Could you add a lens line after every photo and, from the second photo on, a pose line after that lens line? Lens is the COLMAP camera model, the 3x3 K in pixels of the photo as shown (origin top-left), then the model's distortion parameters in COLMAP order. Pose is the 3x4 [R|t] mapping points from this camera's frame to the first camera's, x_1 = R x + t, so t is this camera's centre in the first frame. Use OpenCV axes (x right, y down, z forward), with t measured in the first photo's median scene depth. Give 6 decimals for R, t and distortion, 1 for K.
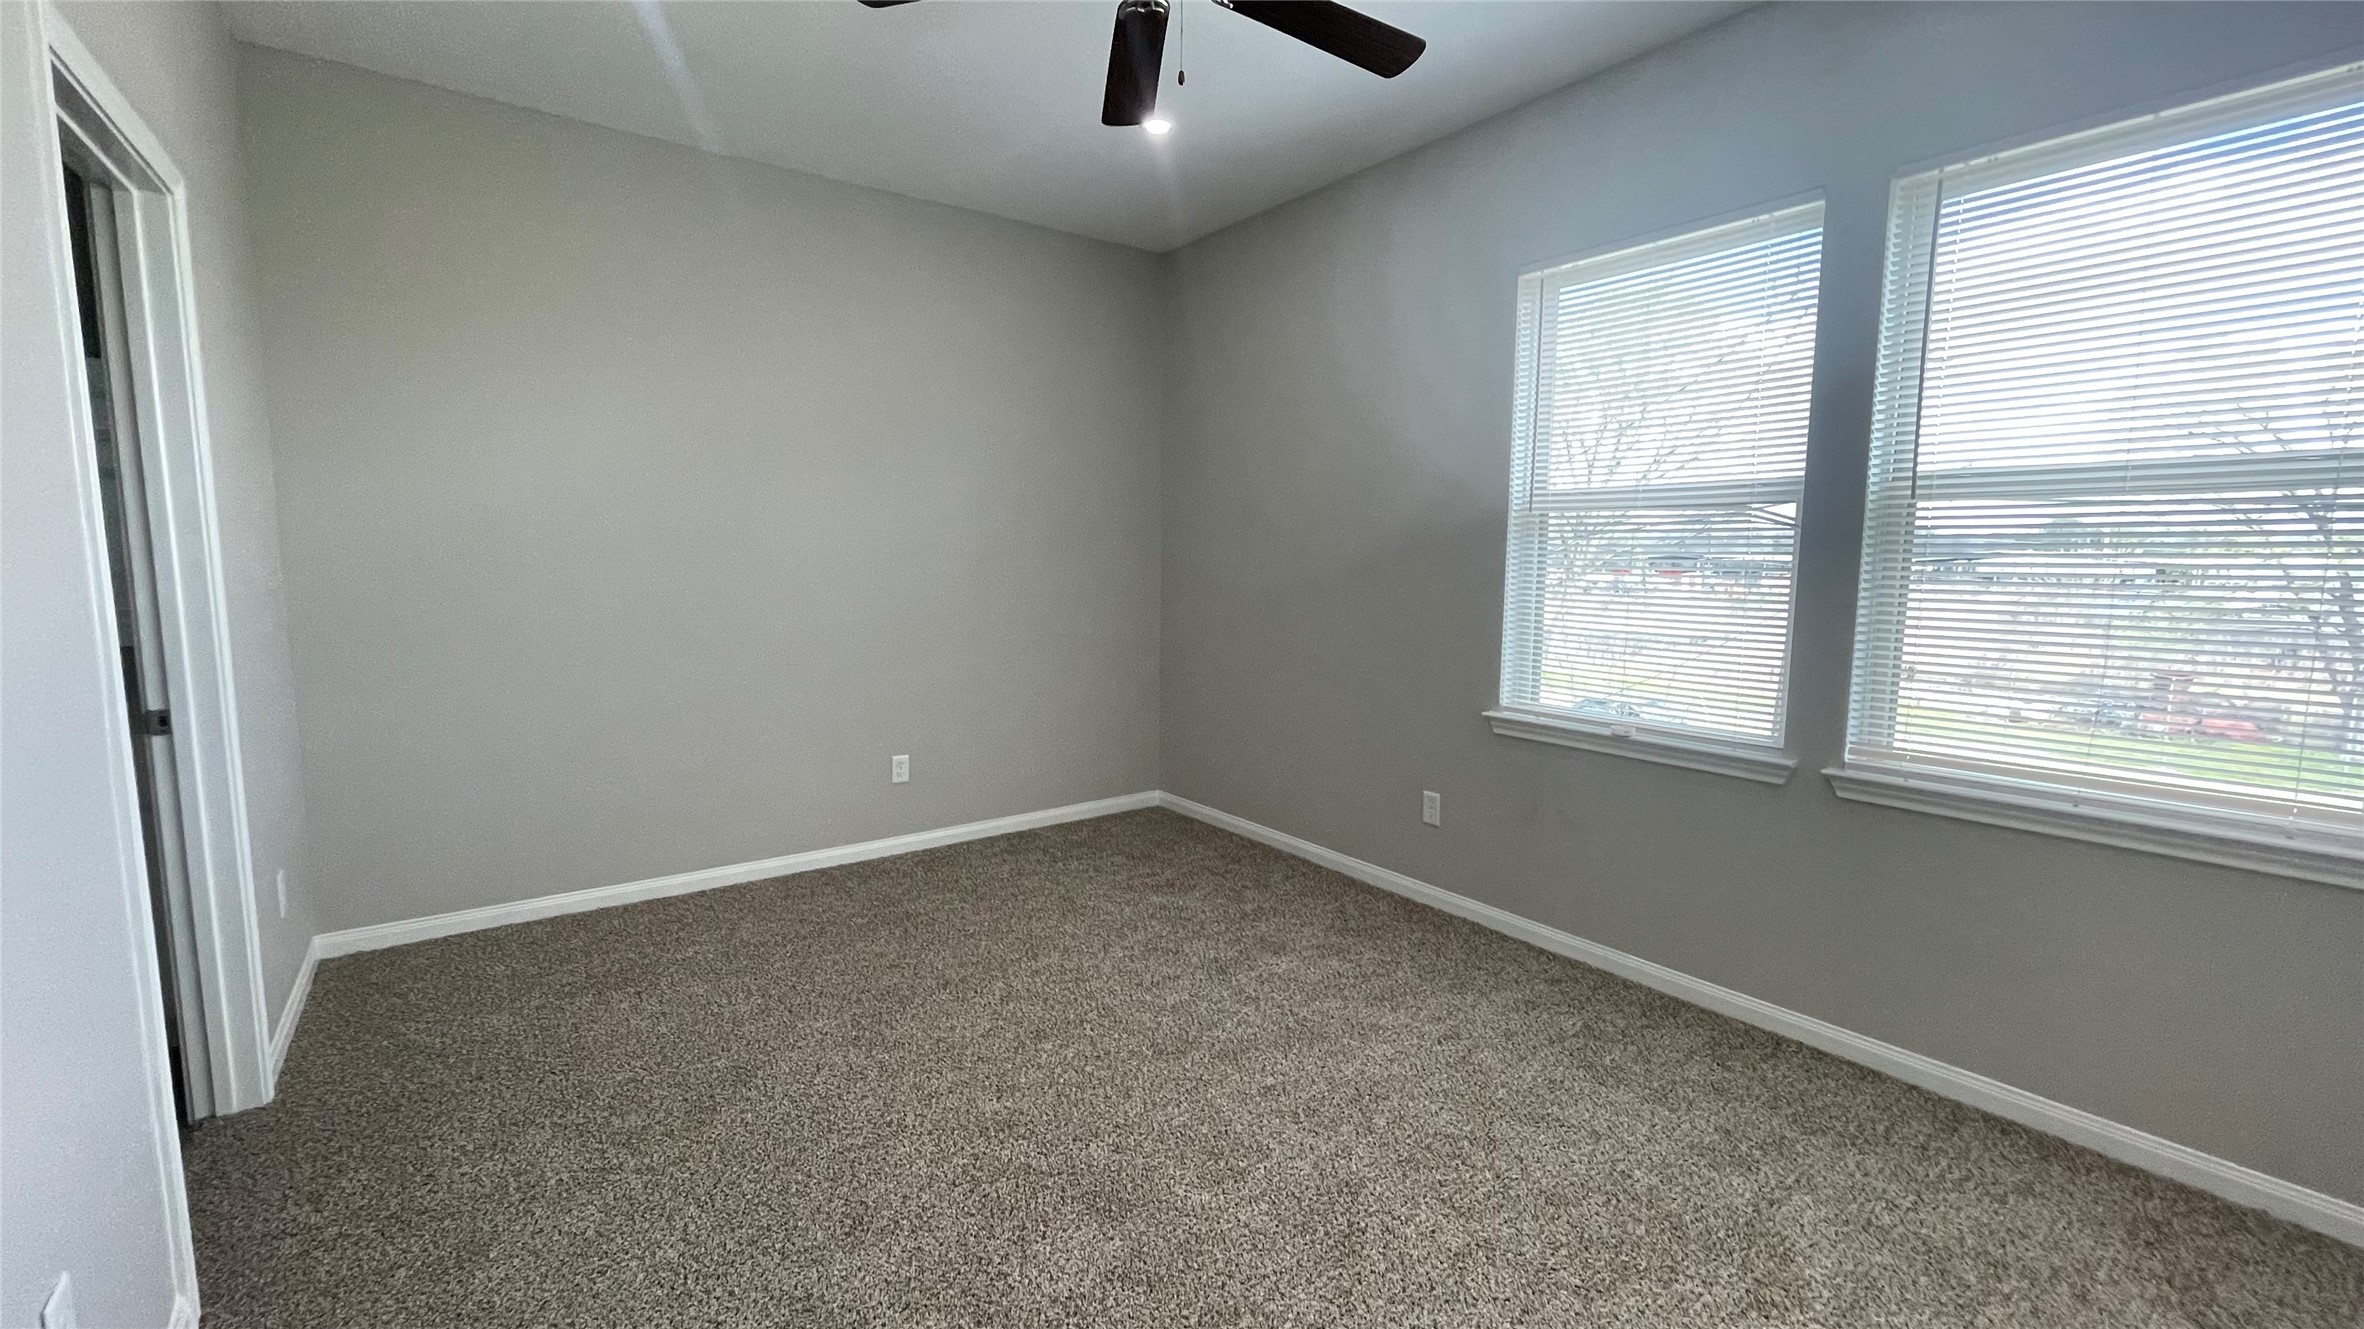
lens RADIAL K [[955.8, 0, 1186.0], [0, 955.8, 675.8], [0, 0, 1]] dist [-0.007020, 0.000289]
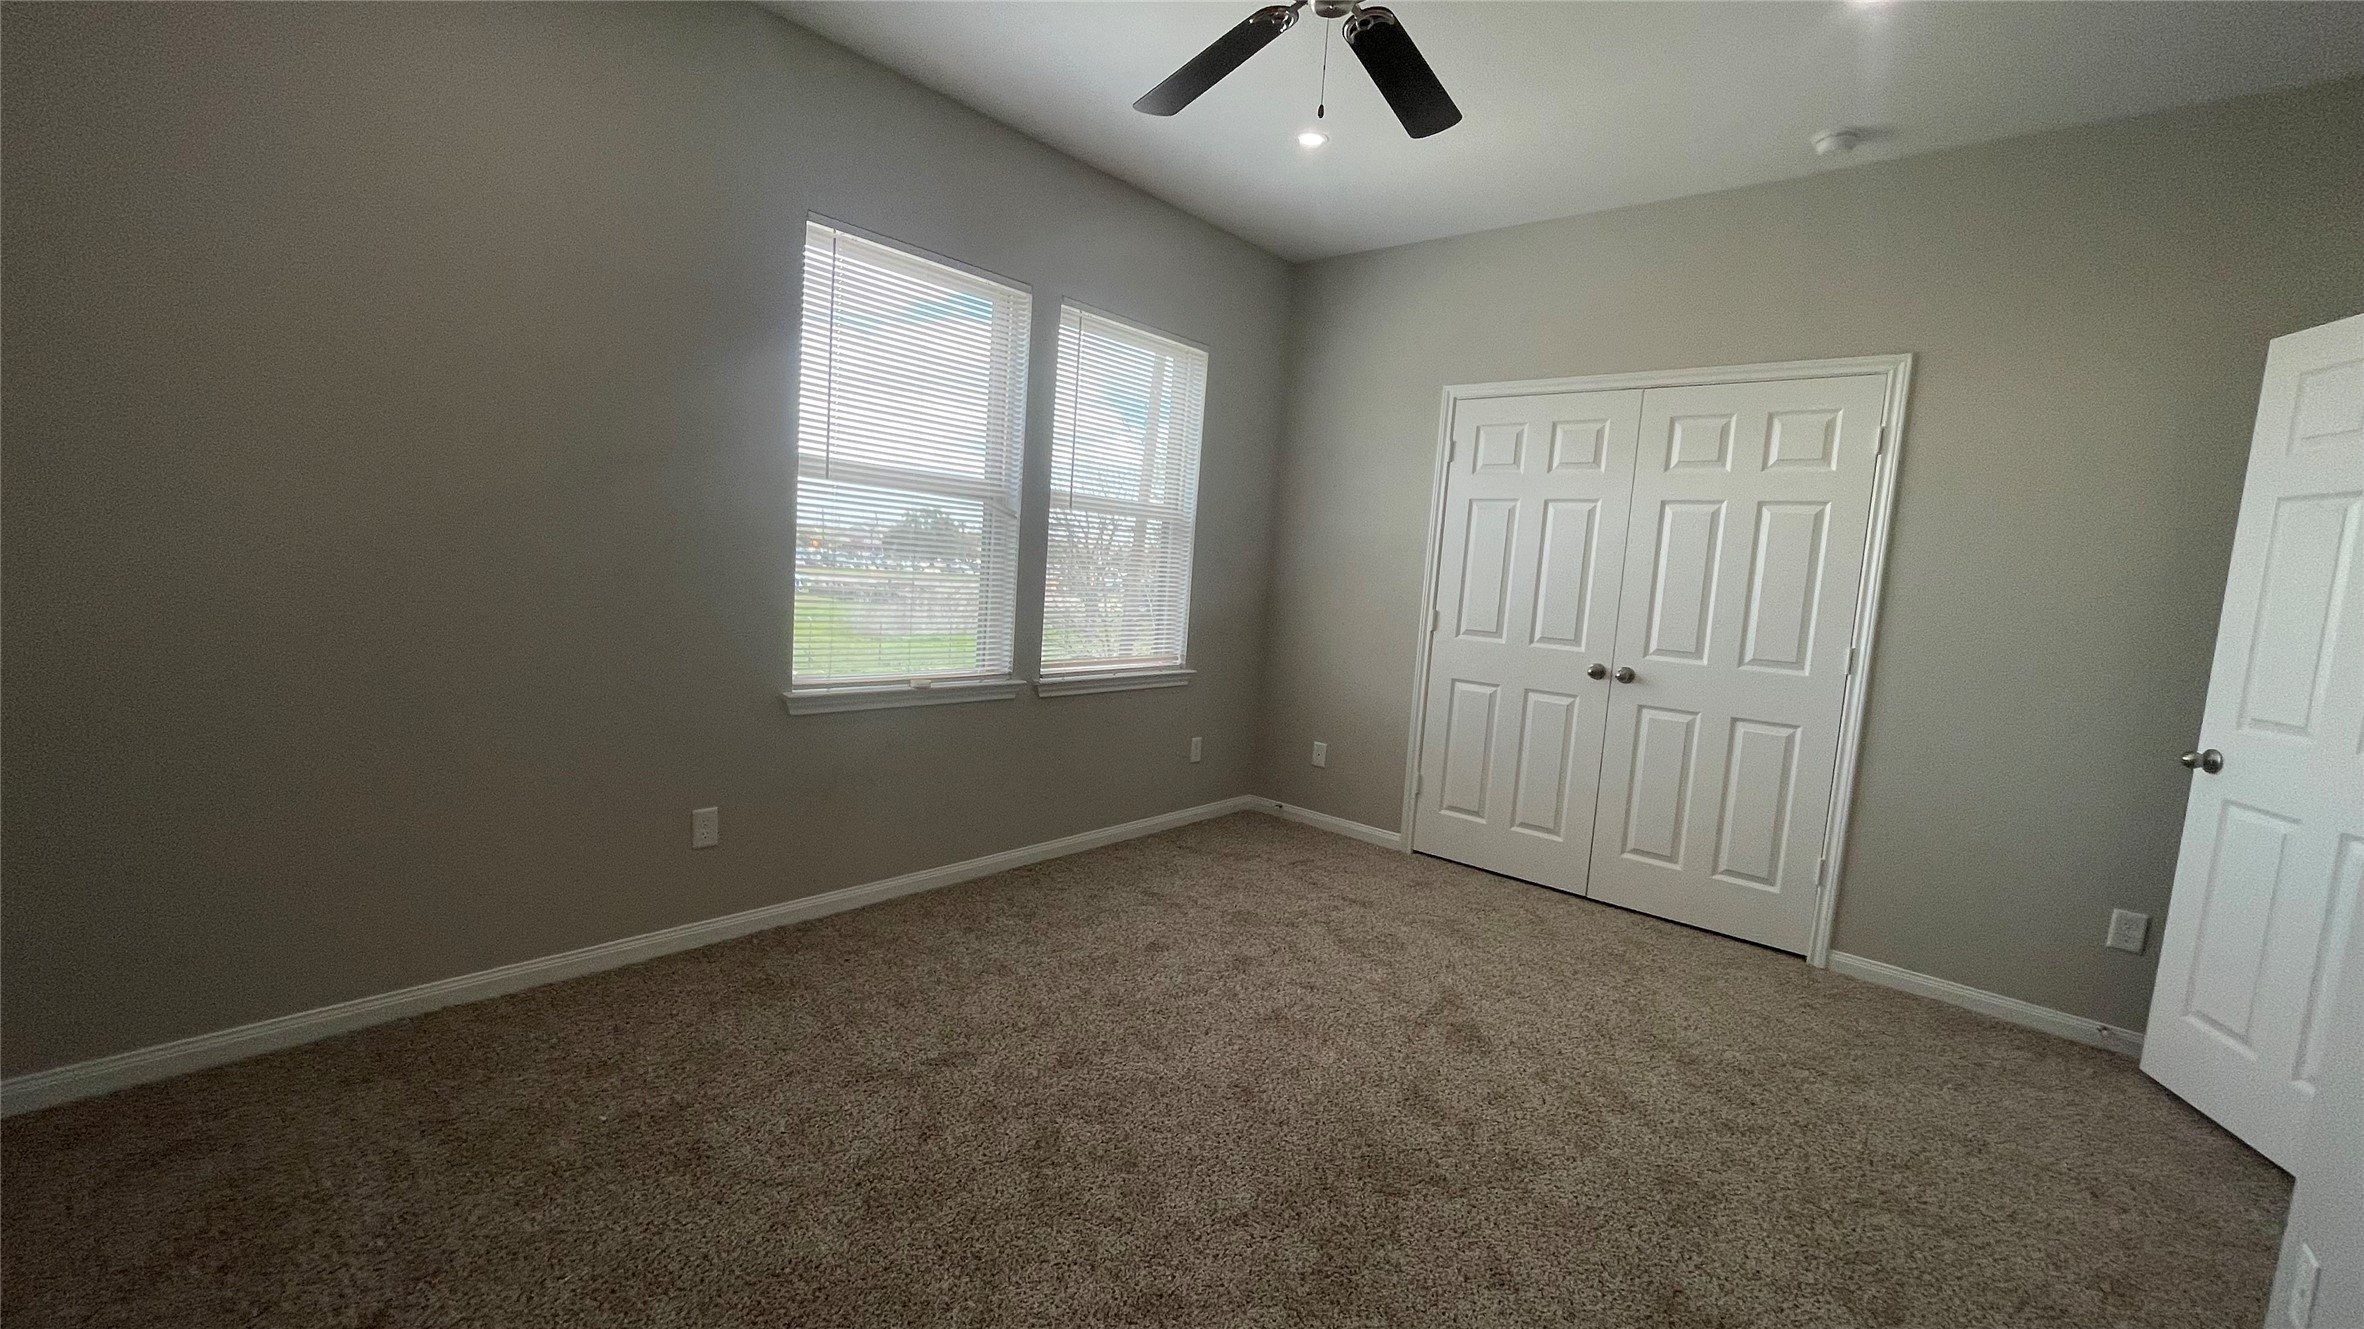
lens RADIAL K [[955.8, 0, 1181.0], [0, 955.8, 664.1], [0, 0, 1]] dist [-0.007020, 0.000289]
pose [[-0.216554, -0.135718, 0.966791, -0.715632], [0.041183, 0.988139, 0.147940, -0.122168], [-0.975402, 0.071852, -0.208396, 0.917217]]
